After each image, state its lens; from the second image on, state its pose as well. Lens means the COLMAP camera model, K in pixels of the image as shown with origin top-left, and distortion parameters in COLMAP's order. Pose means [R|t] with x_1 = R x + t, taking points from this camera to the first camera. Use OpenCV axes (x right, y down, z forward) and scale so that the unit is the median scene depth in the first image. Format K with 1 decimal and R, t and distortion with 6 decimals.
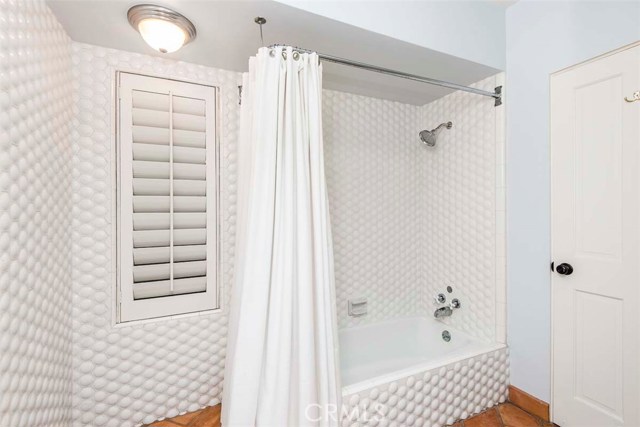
lens RADIAL K [[293.0, 0, 320.7], [0, 293.0, 213.1], [0, 0, 1]] dist [-0.000098, -0.000570]
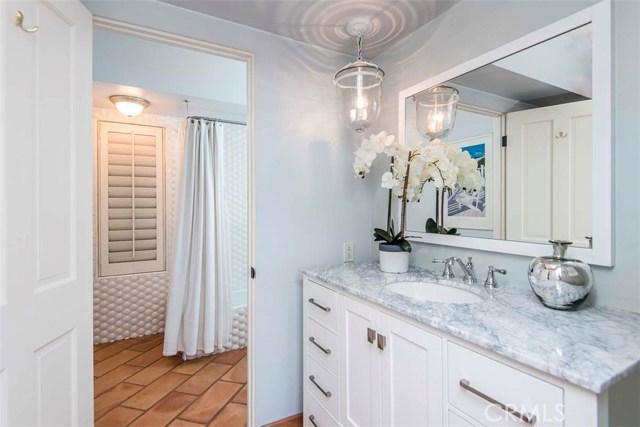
lens RADIAL K [[330.1, 0, 320.3], [0, 330.1, 210.5], [0, 0, 1]] dist [0.015943, 0.000154]
pose [[0.994678, 0.000947, 0.103024, 0.304910], [-0.001690, 0.999973, 0.007126, -0.003882], [-0.103014, -0.007263, 0.994653, -0.874965]]
